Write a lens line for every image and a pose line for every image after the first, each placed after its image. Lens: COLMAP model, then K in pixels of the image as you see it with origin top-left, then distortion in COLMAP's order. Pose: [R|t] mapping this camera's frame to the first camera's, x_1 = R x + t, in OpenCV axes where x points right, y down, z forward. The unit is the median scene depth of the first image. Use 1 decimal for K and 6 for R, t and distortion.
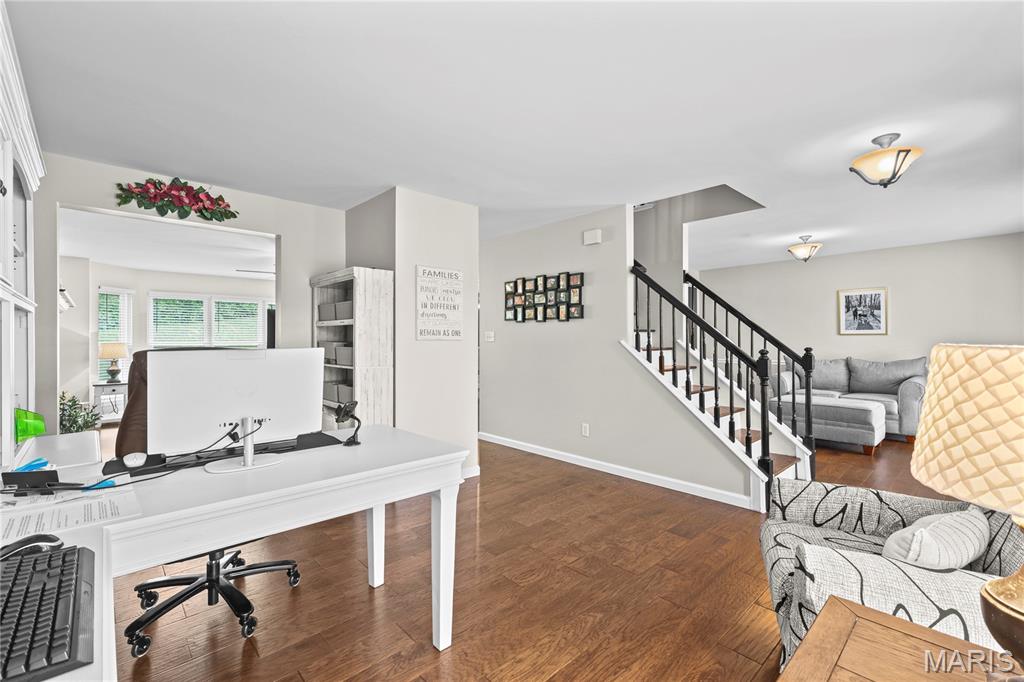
lens RADIAL K [[446.6, 0, 505.1], [0, 446.6, 337.3], [0, 0, 1]] dist [0.003464, 0.000430]
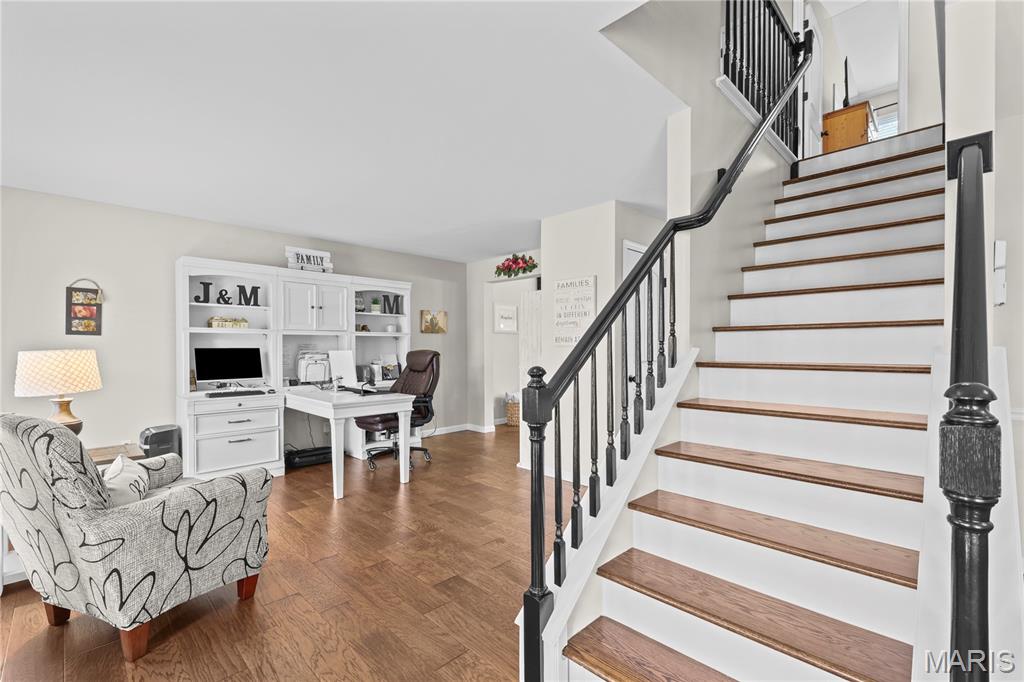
lens RADIAL K [[446.6, 0, 511.5], [0, 446.6, 349.8], [0, 0, 1]] dist [0.003464, 0.000430]
pose [[0.045584, 0.010104, -0.998909, 0.653344], [0.009994, 0.999894, 0.010570, 0.001081], [0.998911, -0.010465, 0.045478, 0.581221]]
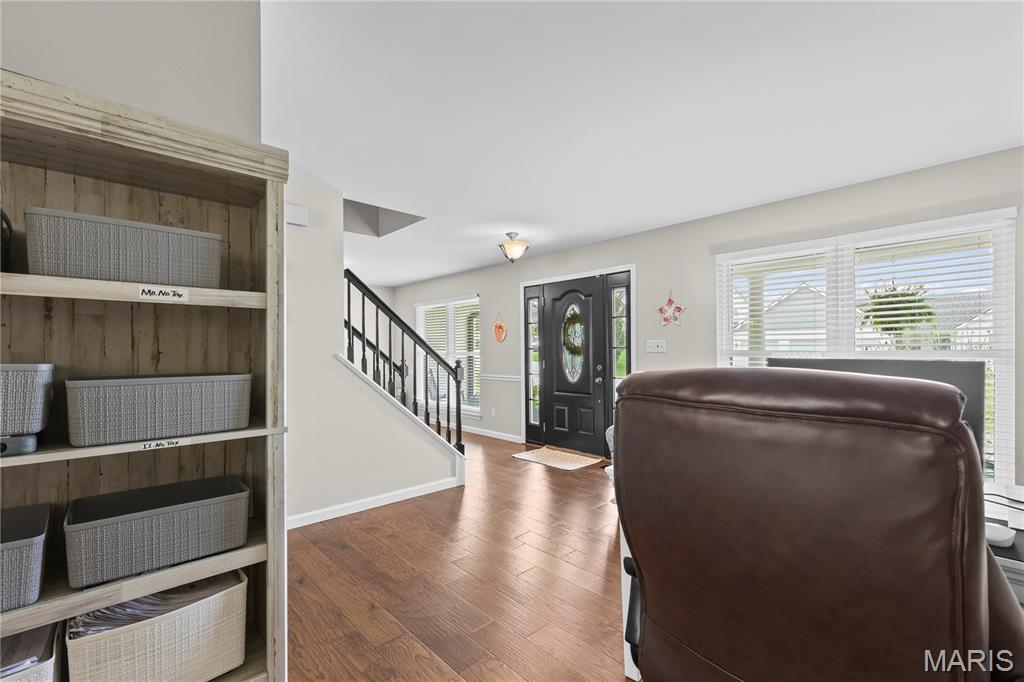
lens RADIAL K [[446.6, 0, 510.3], [0, 446.6, 350.5], [0, 0, 1]] dist [0.003464, 0.000430]
pose [[-0.032129, 0.011677, 0.999416, -0.455190], [-0.001495, 0.999930, -0.011731, 0.005086], [-0.999483, -0.001872, -0.032110, 0.537375]]
